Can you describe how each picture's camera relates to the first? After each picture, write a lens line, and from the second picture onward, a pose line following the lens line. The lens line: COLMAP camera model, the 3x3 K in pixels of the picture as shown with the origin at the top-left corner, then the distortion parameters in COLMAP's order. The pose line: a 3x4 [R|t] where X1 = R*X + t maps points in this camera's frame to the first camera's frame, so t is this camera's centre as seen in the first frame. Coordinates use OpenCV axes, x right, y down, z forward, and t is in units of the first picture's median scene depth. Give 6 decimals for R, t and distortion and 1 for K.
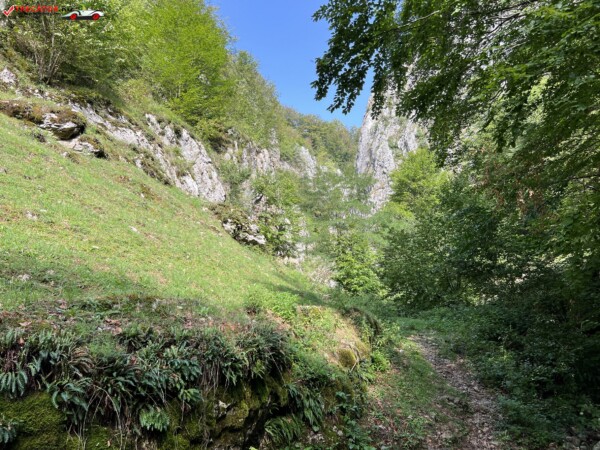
lens RADIAL K [[453.6, 0, 300.1], [0, 453.6, 225.7], [0, 0, 1]] dist [0.045852, -0.049311]
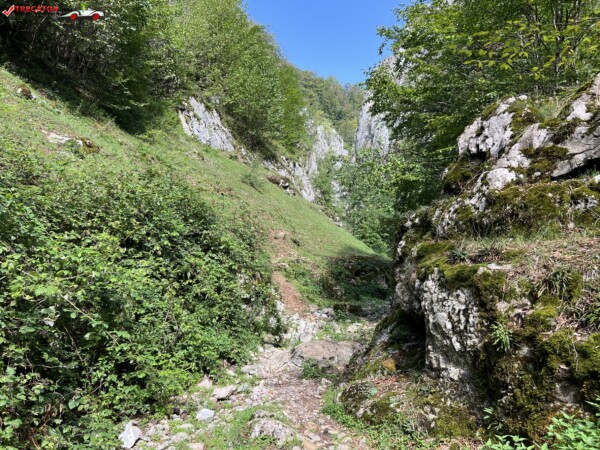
lens RADIAL K [[453.6, 0, 300.0], [0, 453.6, 224.7], [0, 0, 1]] dist [0.045852, -0.049311]
pose [[0.997819, 0.049156, 0.044067, -0.193675], [-0.053908, 0.992010, 0.114062, -0.105154], [-0.038108, -0.116188, 0.992496, -0.583808]]
